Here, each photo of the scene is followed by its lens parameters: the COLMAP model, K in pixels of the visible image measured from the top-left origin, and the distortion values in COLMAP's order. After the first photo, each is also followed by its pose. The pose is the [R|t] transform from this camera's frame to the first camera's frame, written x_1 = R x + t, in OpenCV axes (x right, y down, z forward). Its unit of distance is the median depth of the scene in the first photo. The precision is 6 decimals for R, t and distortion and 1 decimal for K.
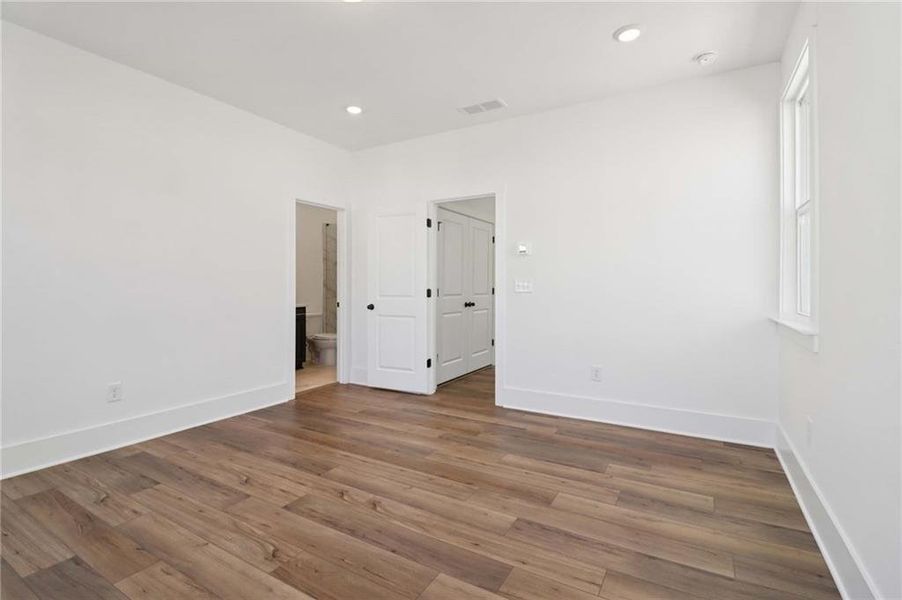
lens RADIAL K [[419.4, 0, 453.4], [0, 419.4, 282.4], [0, 0, 1]] dist [0.003939, -0.015002]
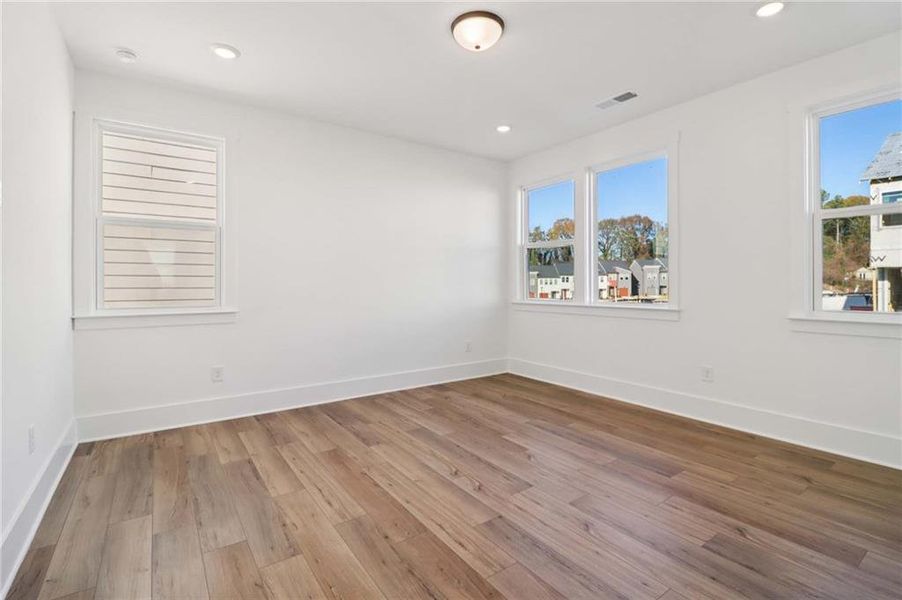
lens RADIAL K [[419.4, 0, 453.4], [0, 419.4, 282.4], [0, 0, 1]] dist [0.003939, -0.015002]
pose [[-0.909587, 0.004030, 0.415493, -0.581435], [-0.001898, 0.999902, -0.013855, 0.015115], [-0.415508, -0.013391, -0.909491, 1.799738]]
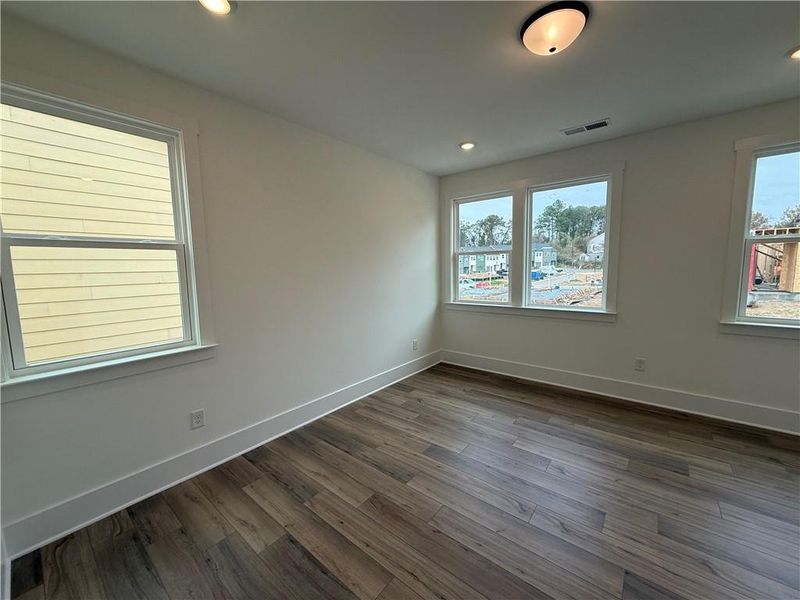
lens RADIAL K [[318.5, 0, 397.5], [0, 318.5, 299.8], [0, 0, 1]] dist [0.000755, 0.000397]
pose [[-0.986748, 0.003364, 0.162225, 0.006405], [0.018934, 0.995342, 0.094526, -0.115110], [-0.161151, 0.096345, -0.982216, 1.620005]]
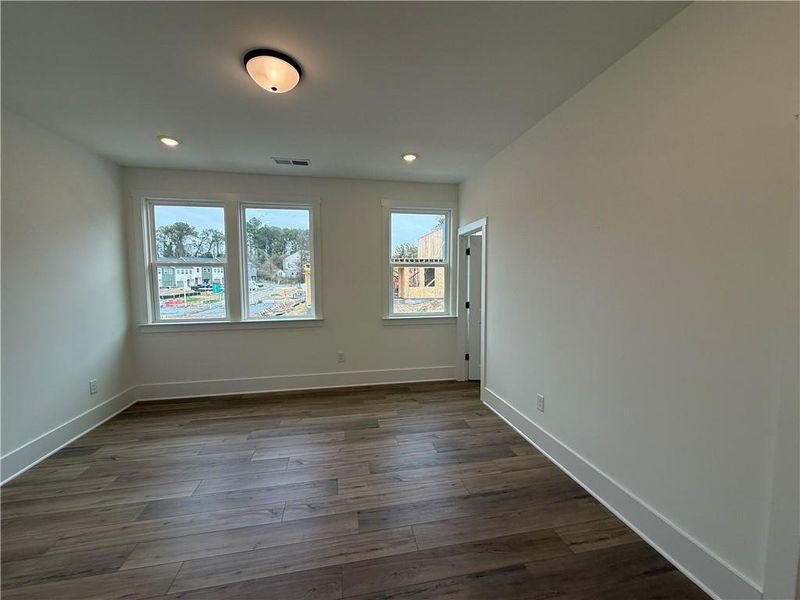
lens RADIAL K [[318.5, 0, 397.5], [0, 318.5, 299.8], [0, 0, 1]] dist [0.000755, 0.000397]
pose [[-0.754601, 0.051595, -0.654152, 0.093488], [0.013988, 0.997942, 0.062575, -0.109832], [0.656034, 0.038069, -0.753770, 1.645260]]
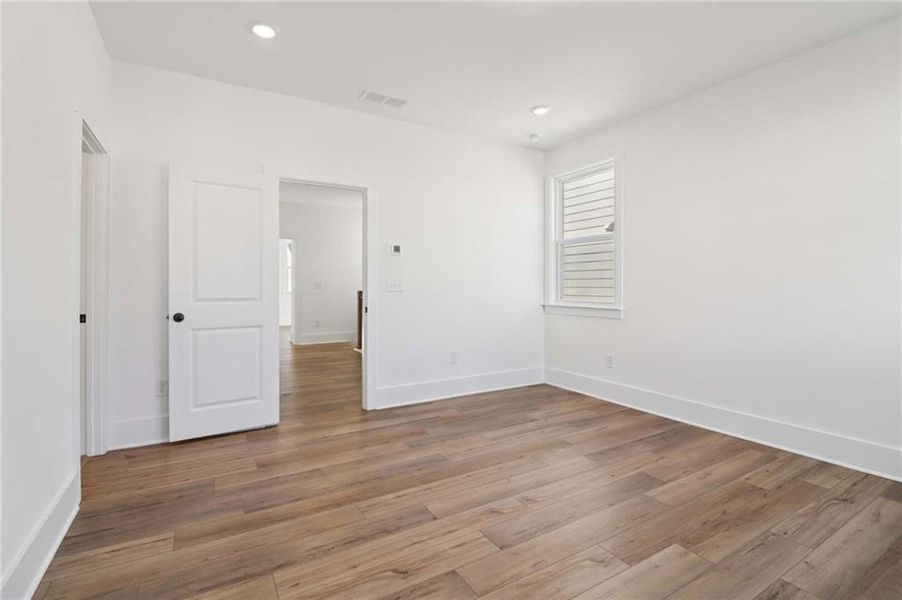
lens RADIAL K [[419.4, 0, 453.4], [0, 419.4, 282.4], [0, 0, 1]] dist [0.003939, -0.015002]
pose [[0.485245, 0.008665, 0.874335, -1.022384], [-0.009231, 0.999946, -0.004786, 0.007088], [-0.874329, -0.005748, 0.485299, 0.584354]]
